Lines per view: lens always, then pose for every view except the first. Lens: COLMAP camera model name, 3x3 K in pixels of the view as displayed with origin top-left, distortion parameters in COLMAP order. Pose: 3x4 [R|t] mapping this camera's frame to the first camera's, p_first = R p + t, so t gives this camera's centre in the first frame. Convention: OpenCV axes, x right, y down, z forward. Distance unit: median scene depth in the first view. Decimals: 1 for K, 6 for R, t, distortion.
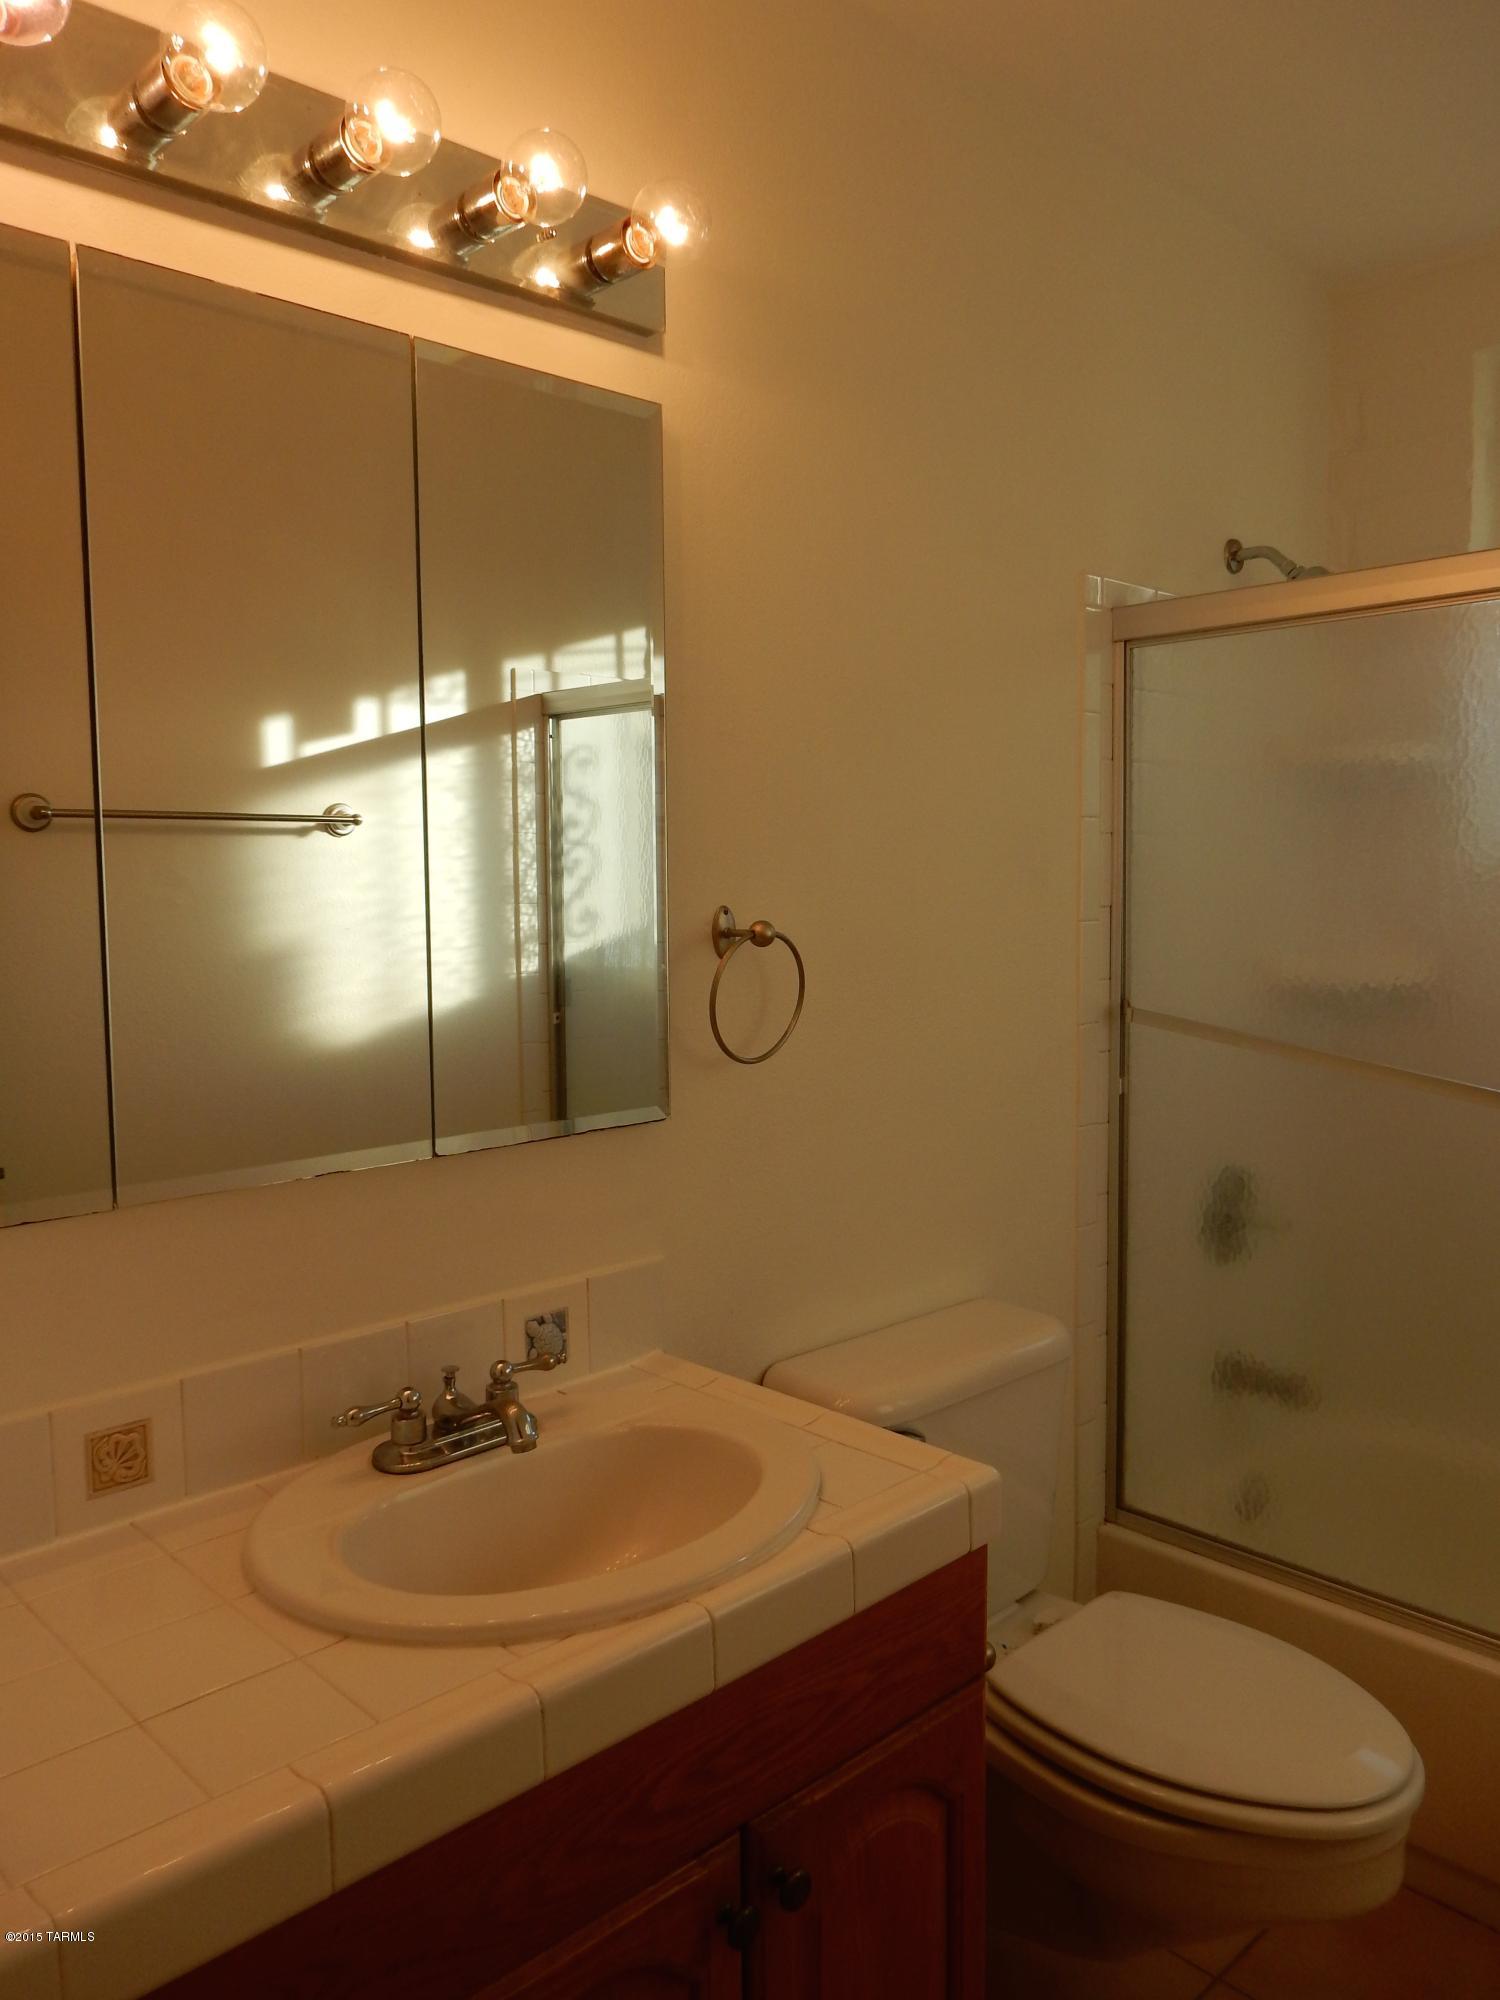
lens RADIAL K [[1458.6, 0, 747.5], [0, 1458.6, 994.7], [0, 0, 1]] dist [-0.013185, 0.000939]
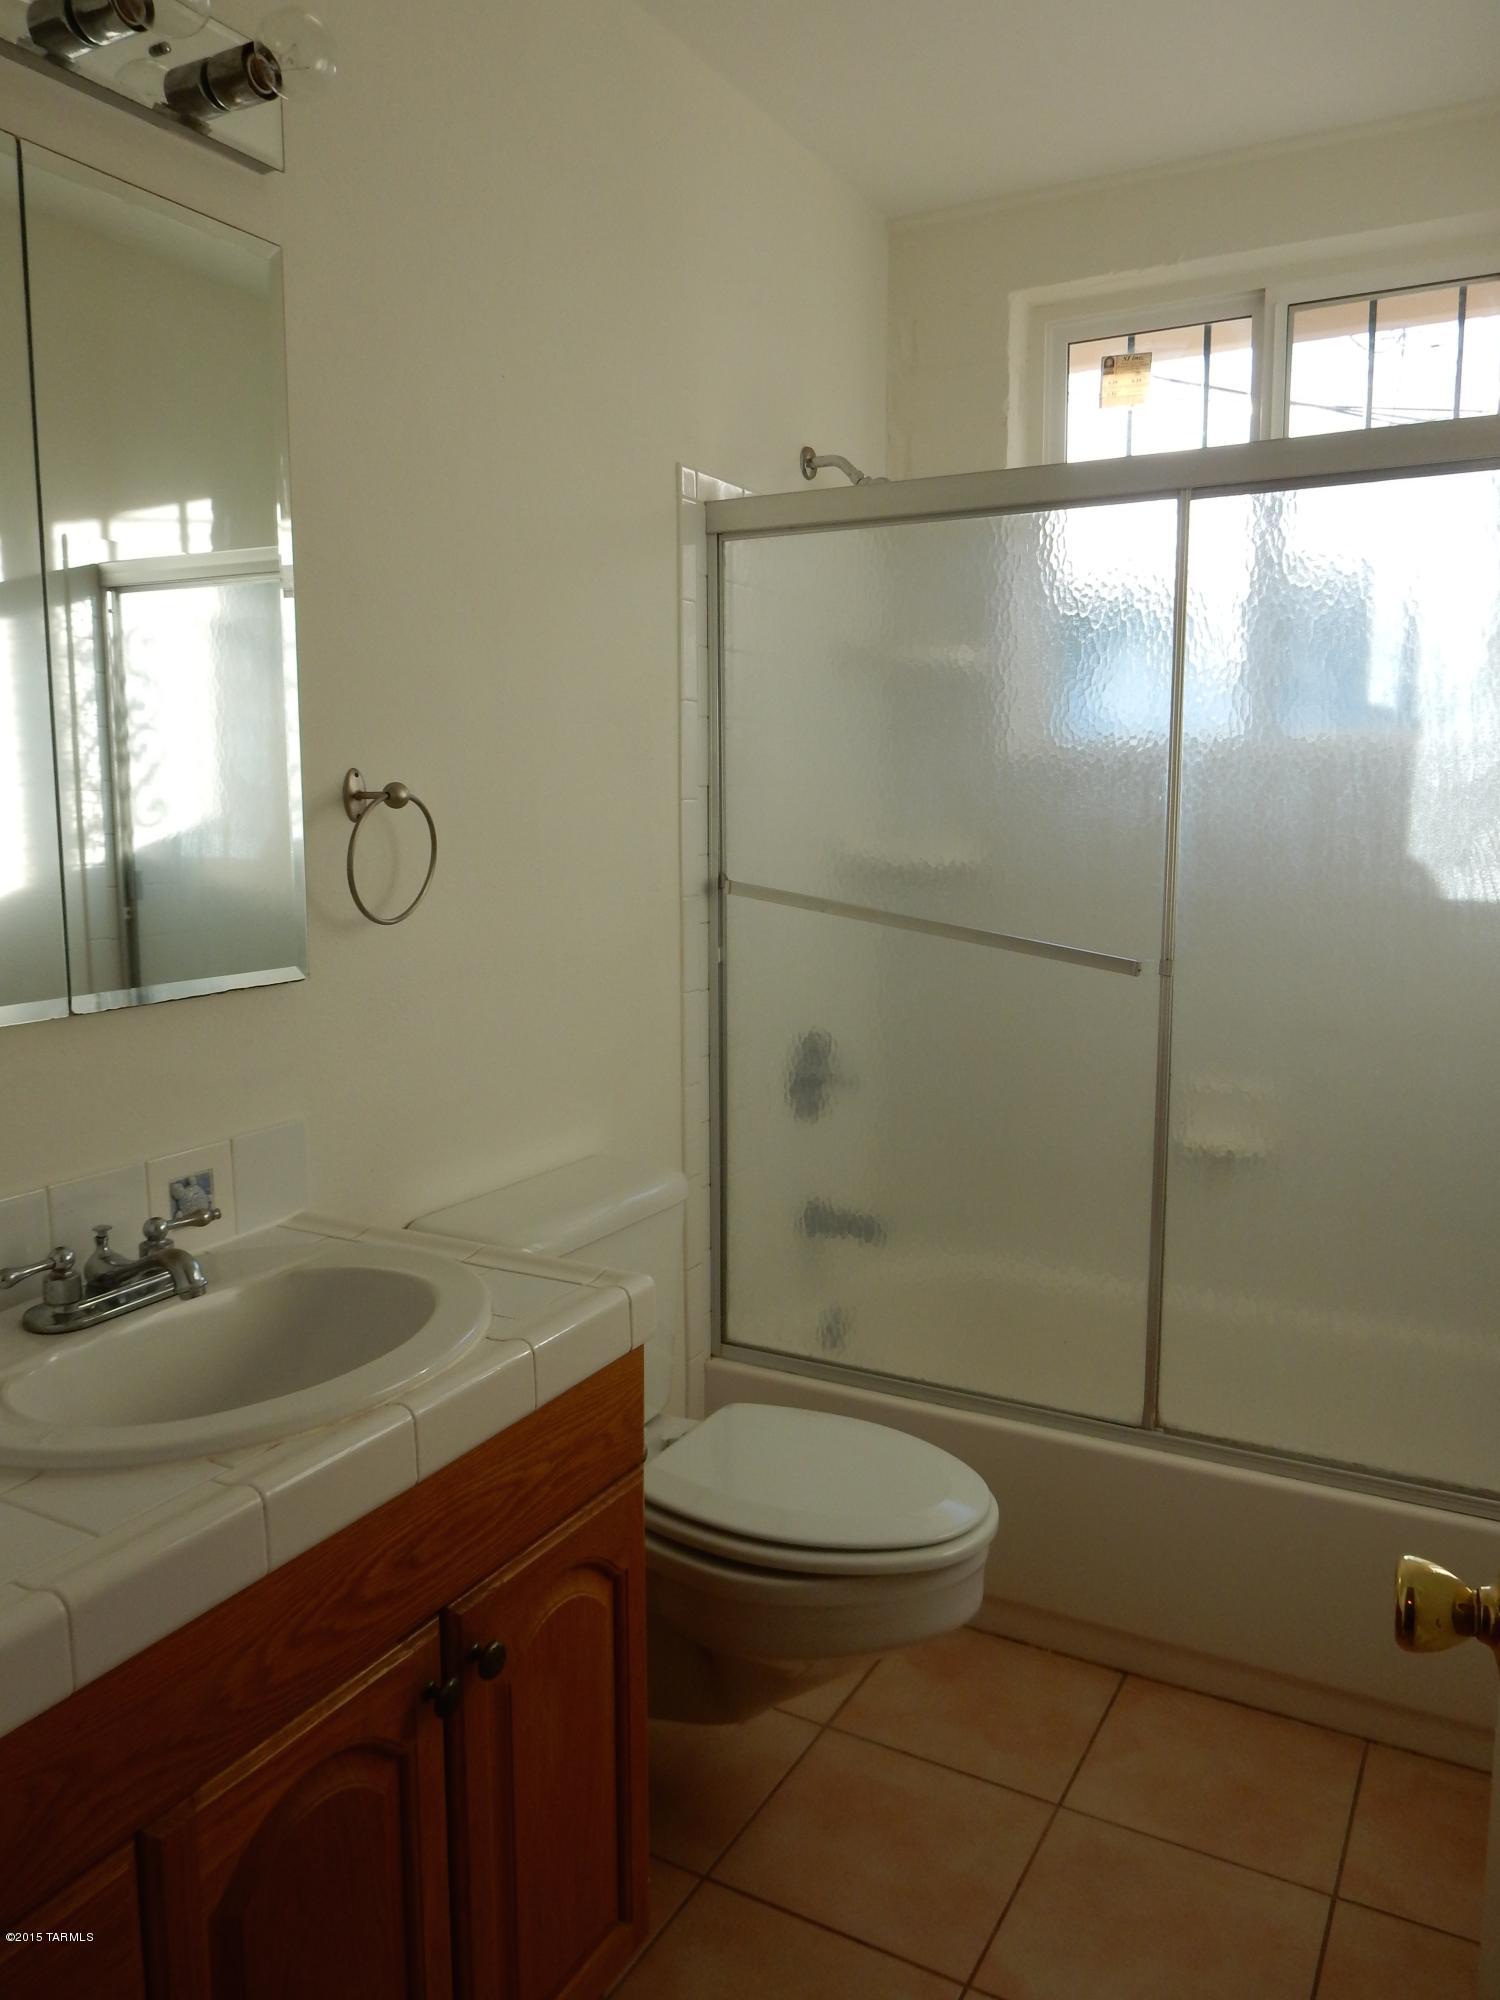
lens RADIAL K [[1458.6, 0, 749.6], [0, 1458.6, 996.6], [0, 0, 1]] dist [-0.013185, 0.000939]
pose [[0.953189, -0.031910, 0.300687, -0.048617], [0.014771, 0.998143, 0.059101, 0.031147], [-0.302014, -0.051893, 0.951890, -0.034012]]
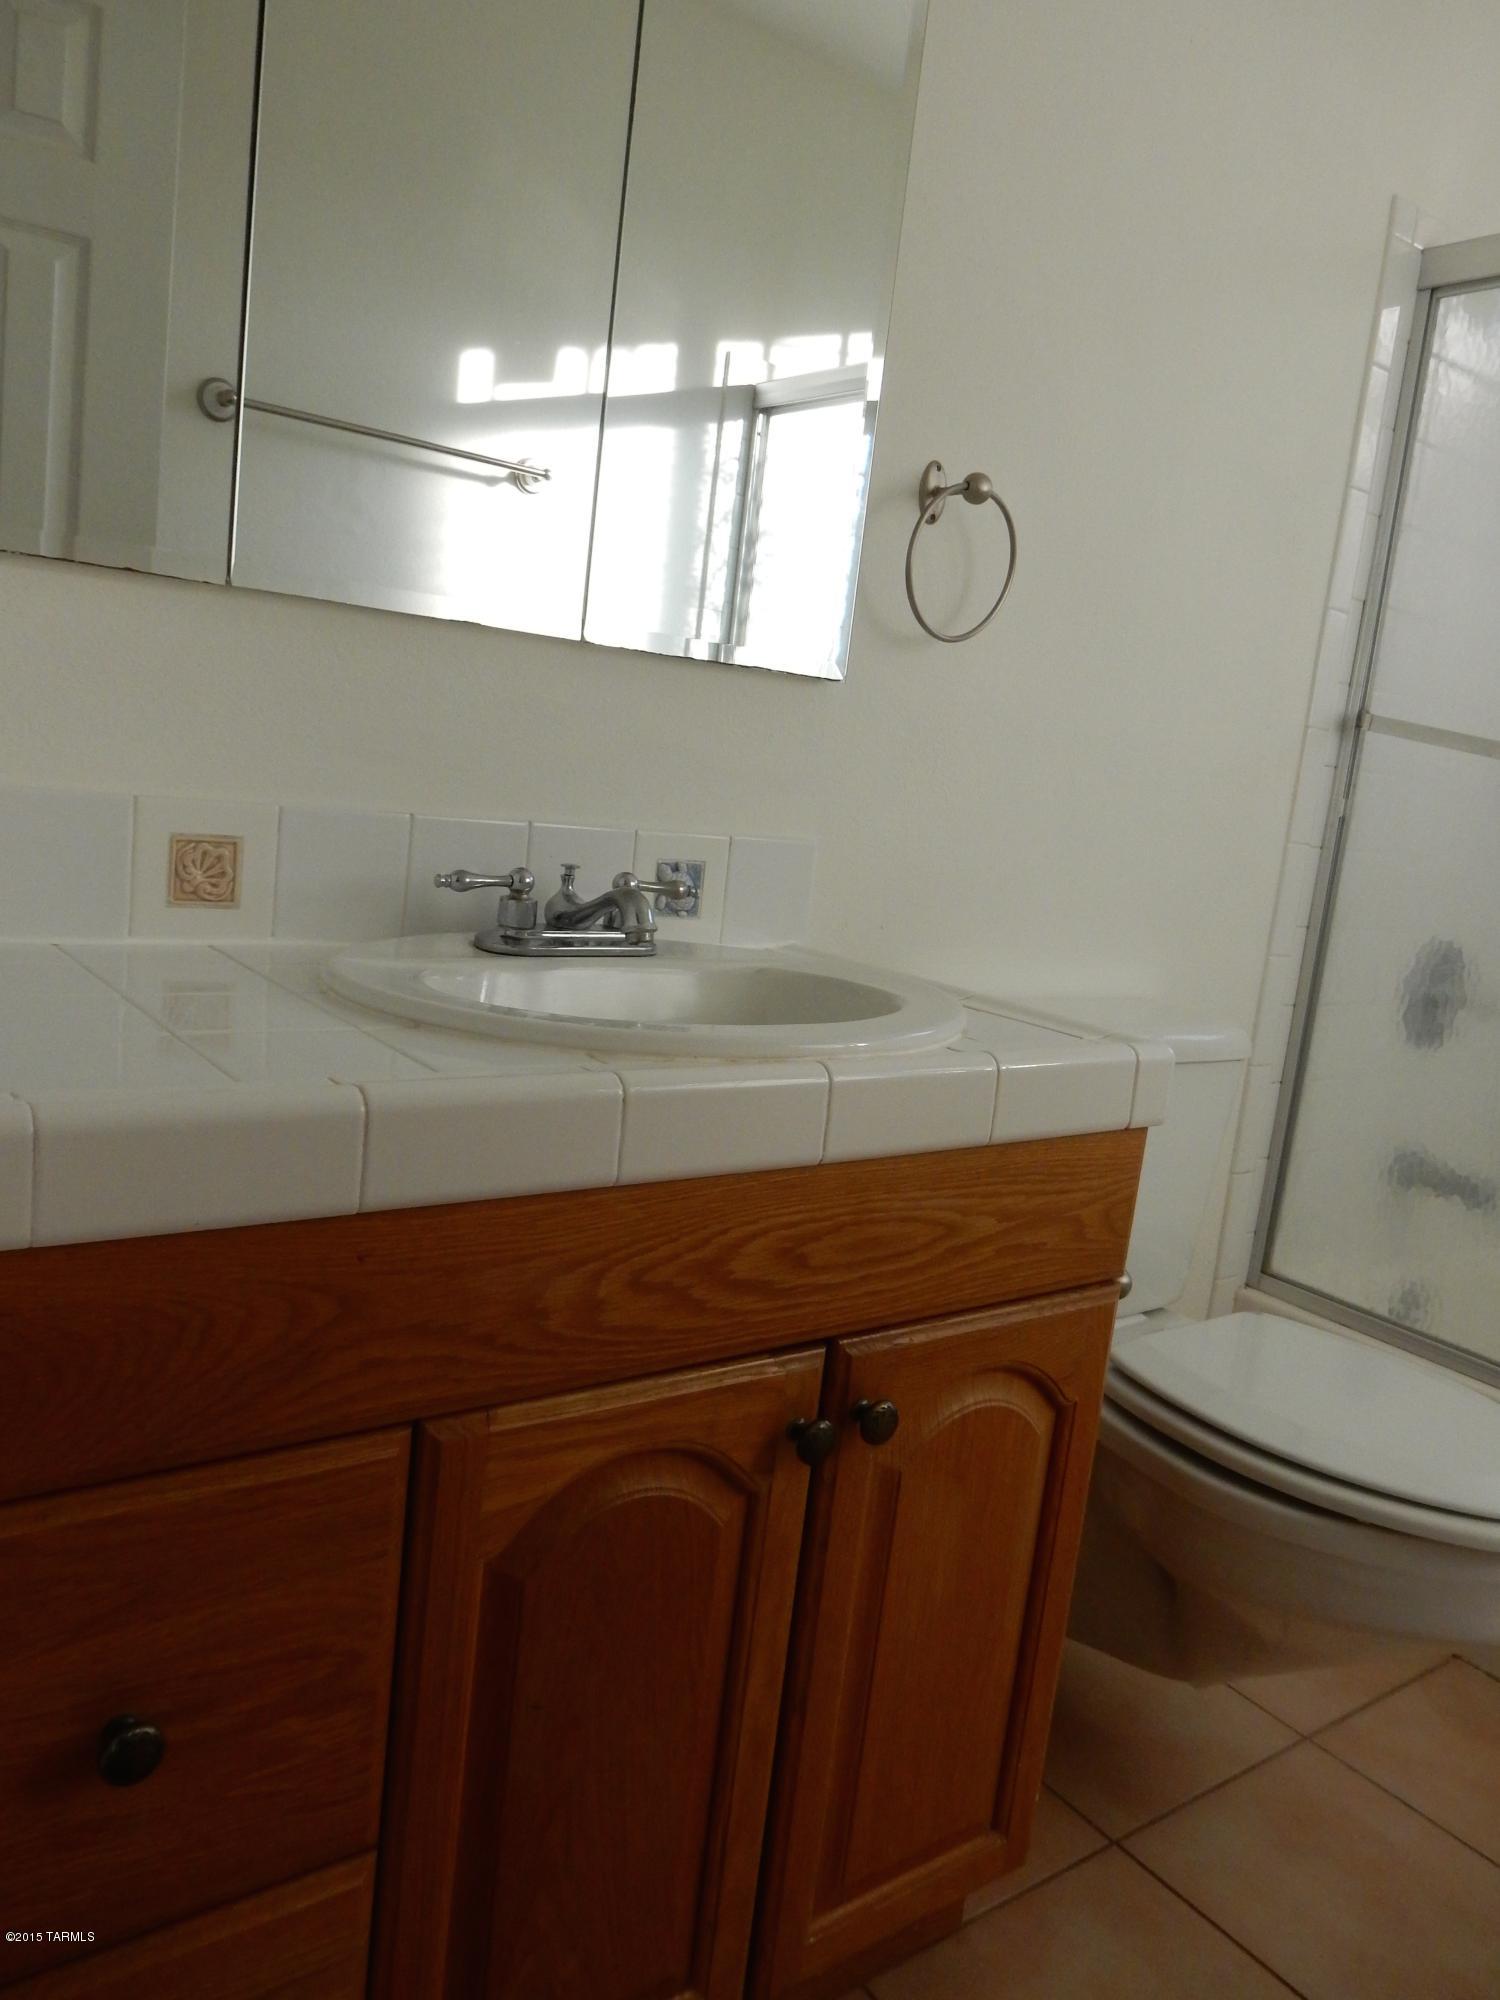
lens RADIAL K [[1458.6, 0, 743.4], [0, 1458.6, 994.8], [0, 0, 1]] dist [-0.013185, 0.000939]
pose [[0.984895, 0.138271, -0.104228, 0.003983], [-0.129755, 0.987938, 0.084508, 0.152703], [0.114656, -0.069707, 0.990957, 0.069913]]
